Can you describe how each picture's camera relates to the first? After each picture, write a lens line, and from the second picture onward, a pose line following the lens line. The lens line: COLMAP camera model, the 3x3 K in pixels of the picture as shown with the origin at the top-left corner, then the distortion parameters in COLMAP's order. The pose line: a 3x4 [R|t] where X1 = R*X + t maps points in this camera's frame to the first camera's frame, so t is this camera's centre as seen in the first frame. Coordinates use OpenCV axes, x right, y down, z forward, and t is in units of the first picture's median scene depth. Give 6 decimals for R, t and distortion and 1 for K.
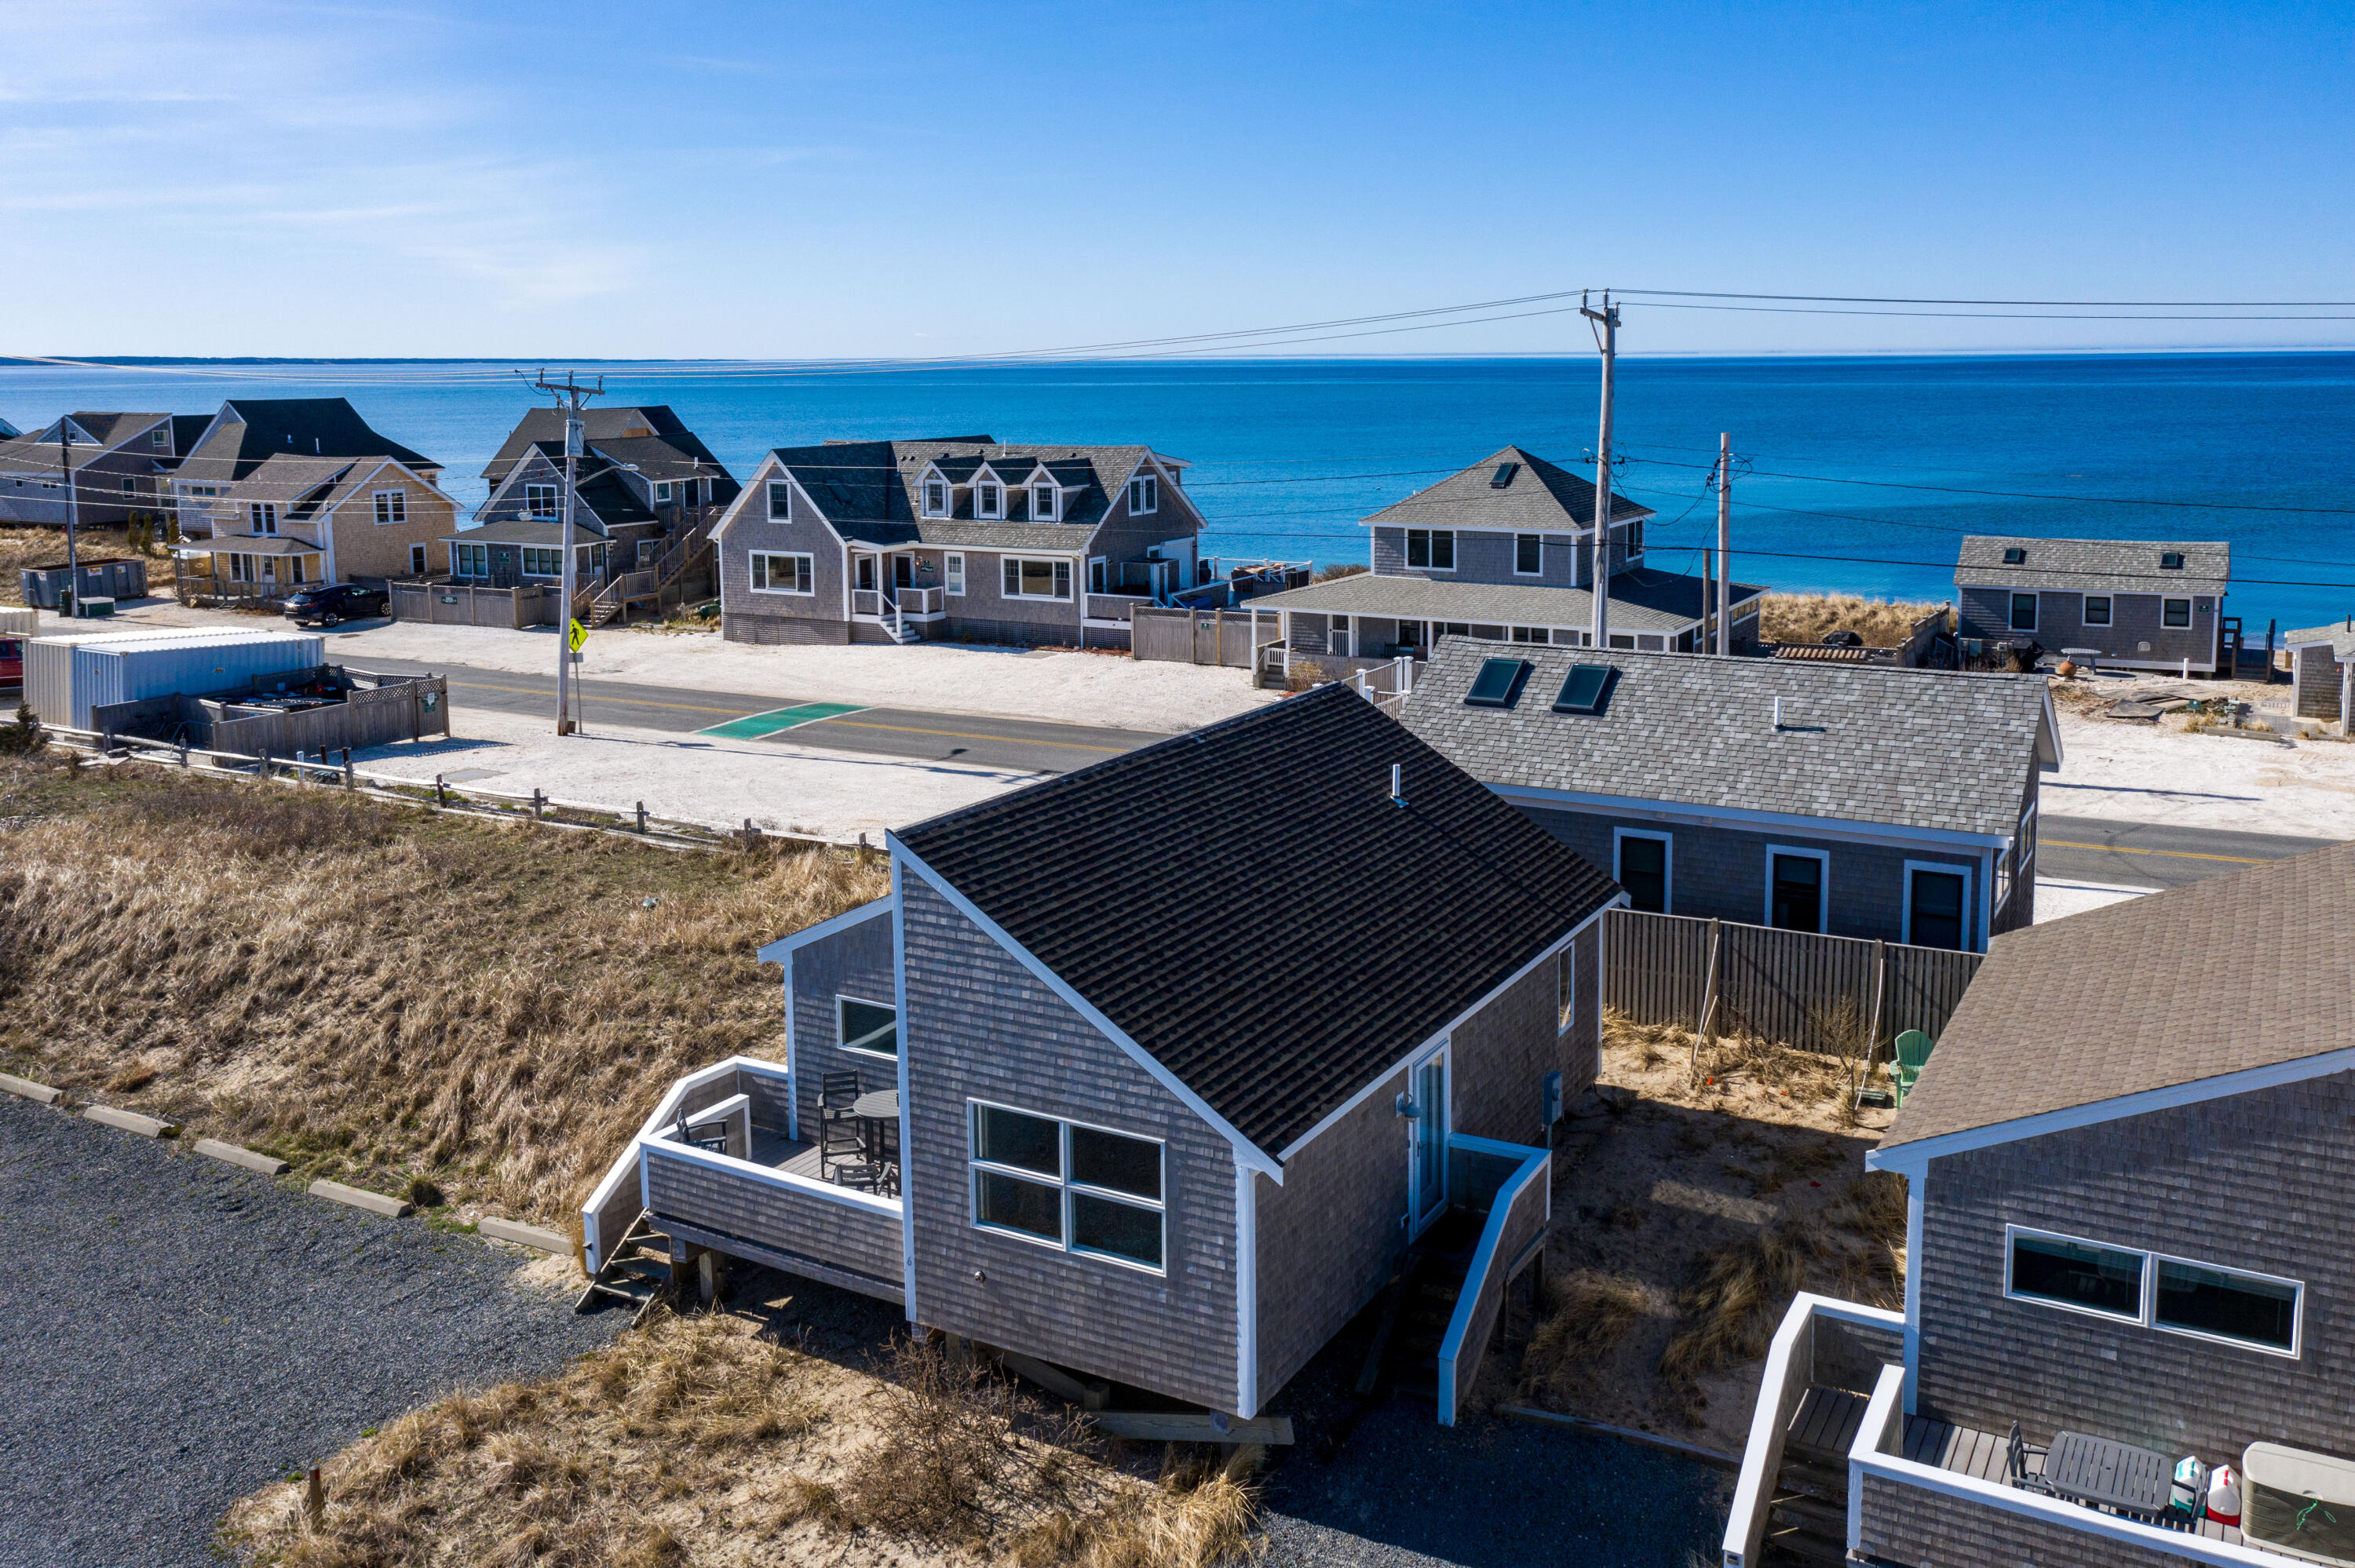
lens RADIAL K [[1911.5, 0, 1287.9], [0, 1911.5, 597.6], [0, 0, 1]] dist [-0.002576, 0.017360]
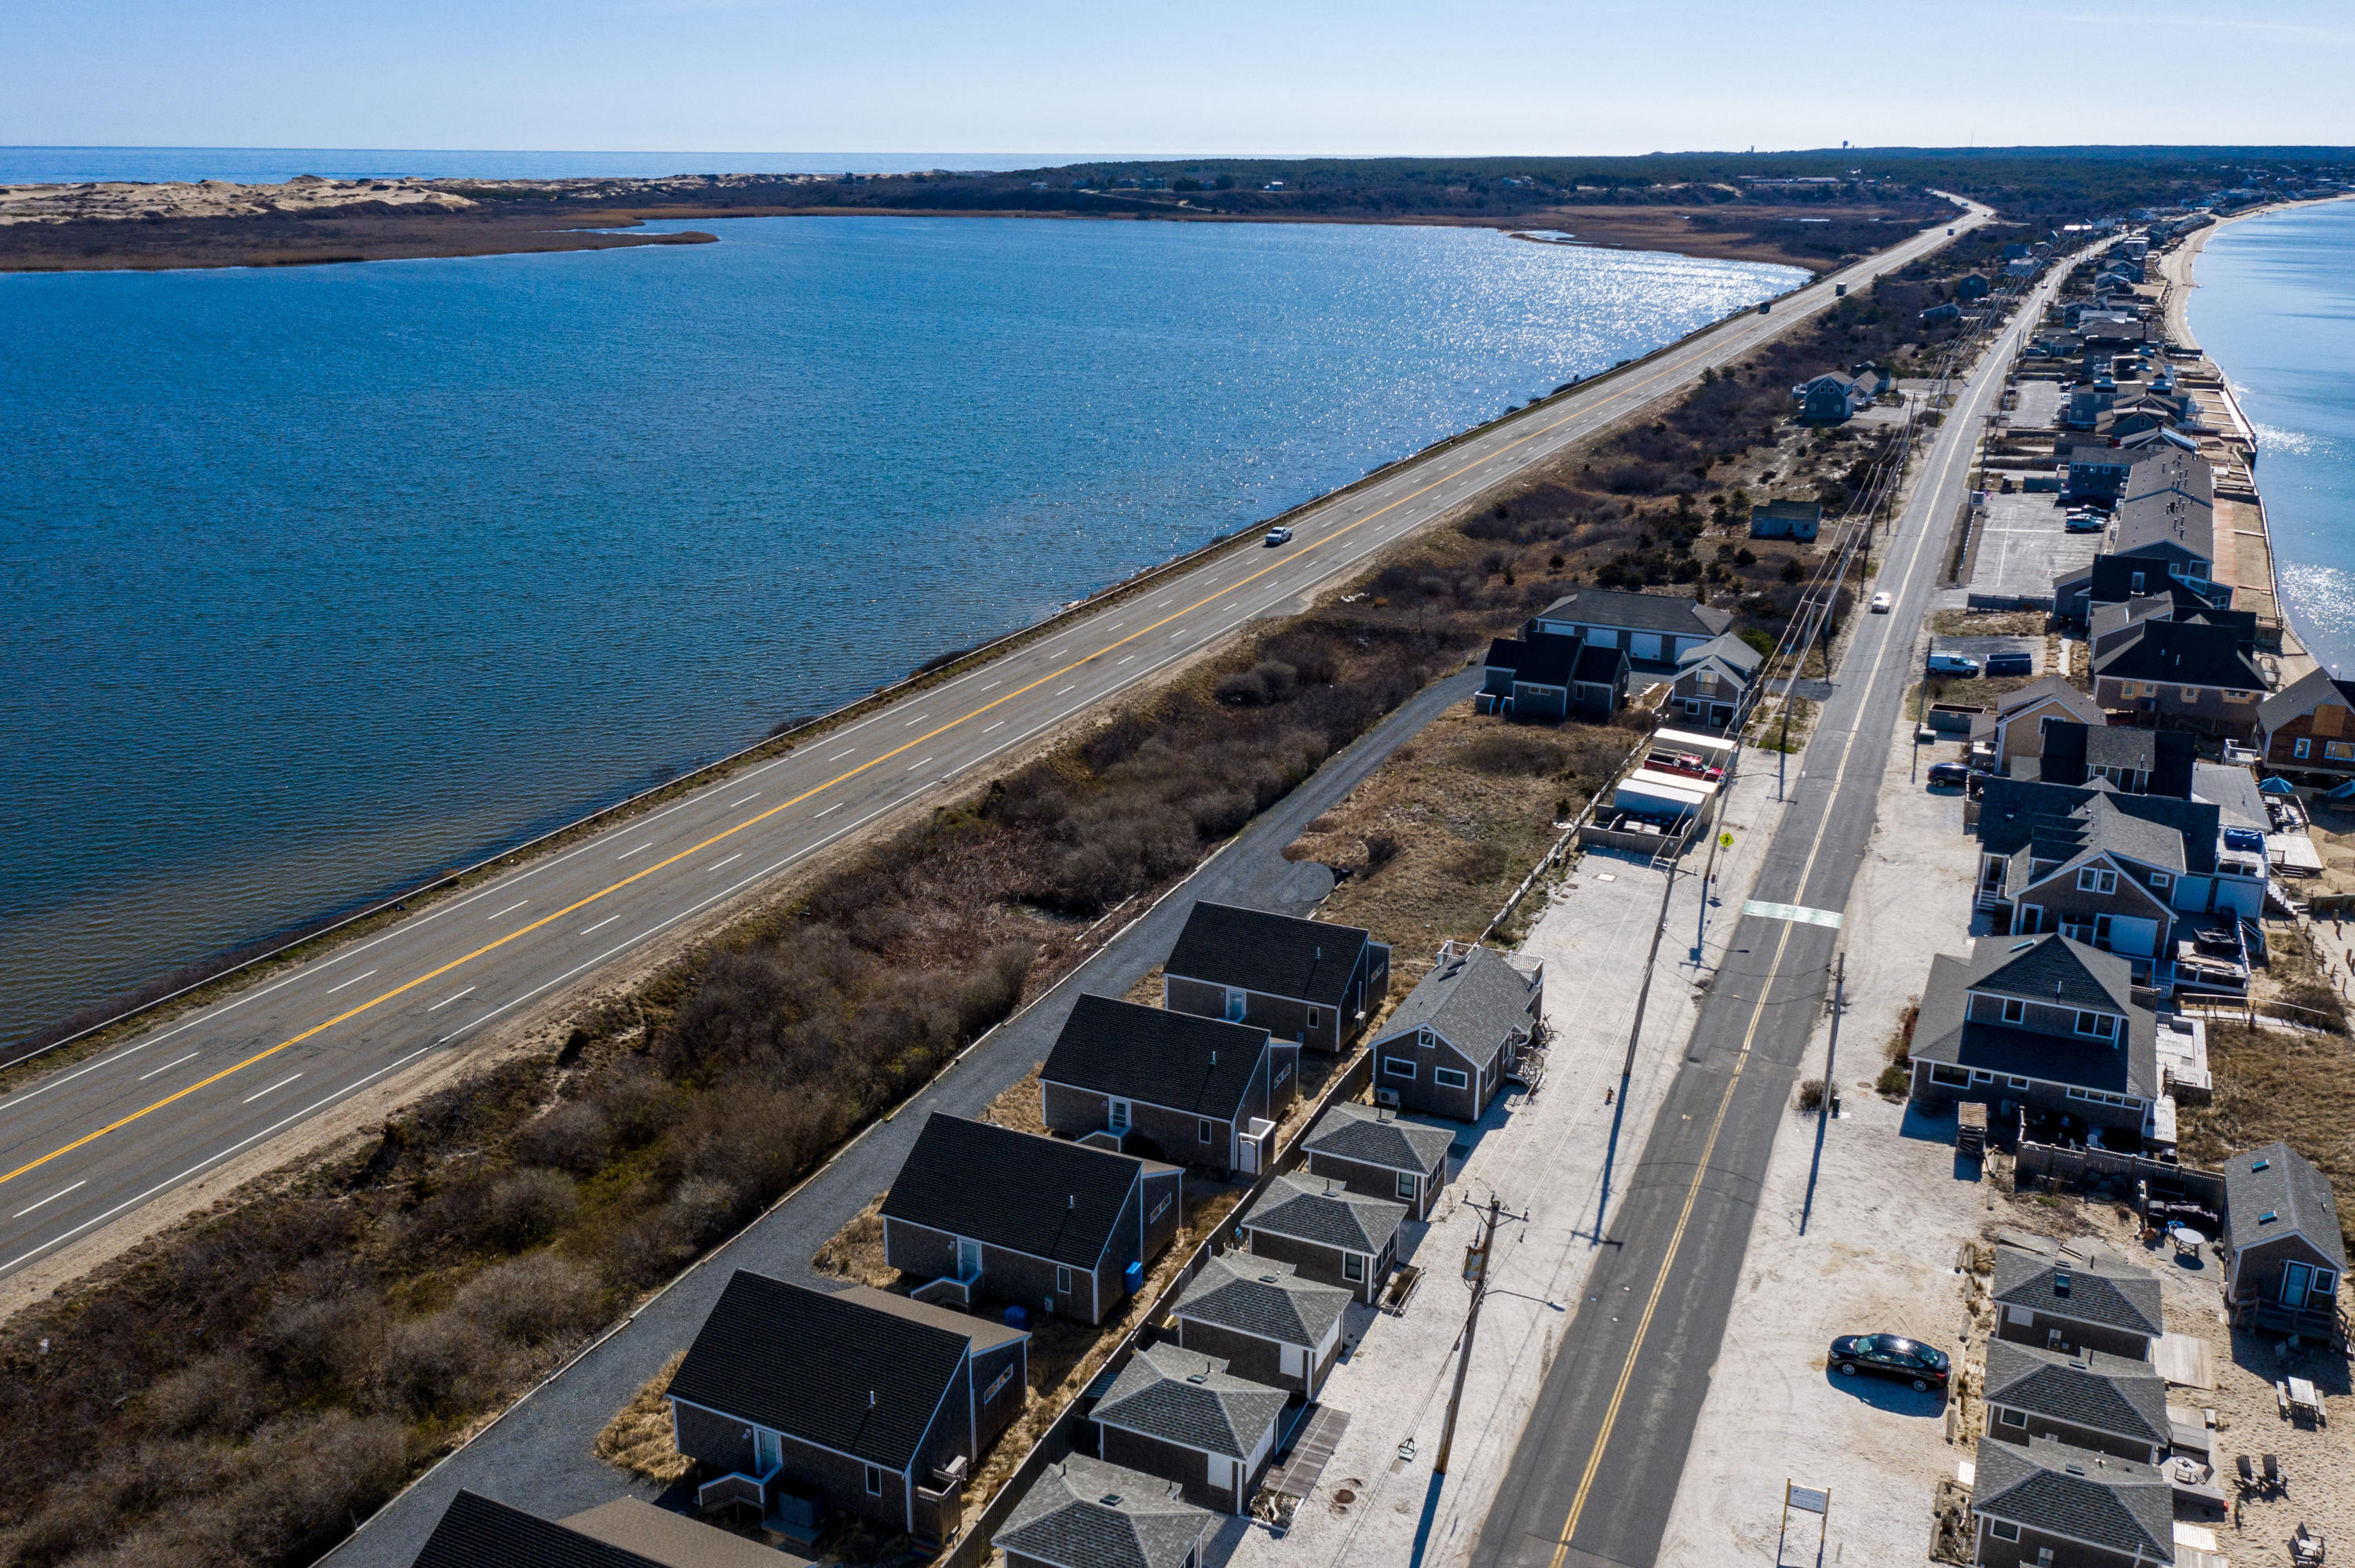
lens RADIAL K [[1965.4, 0, 1177.5], [0, 1965.4, 784.0], [0, 0, 1]] dist [-0.004155, 0.064496]
pose [[0.050037, 0.319156, -0.946380, 3.919733], [-0.125656, 0.942049, 0.311052, -1.514225], [0.990811, 0.103354, 0.087241, 0.335434]]
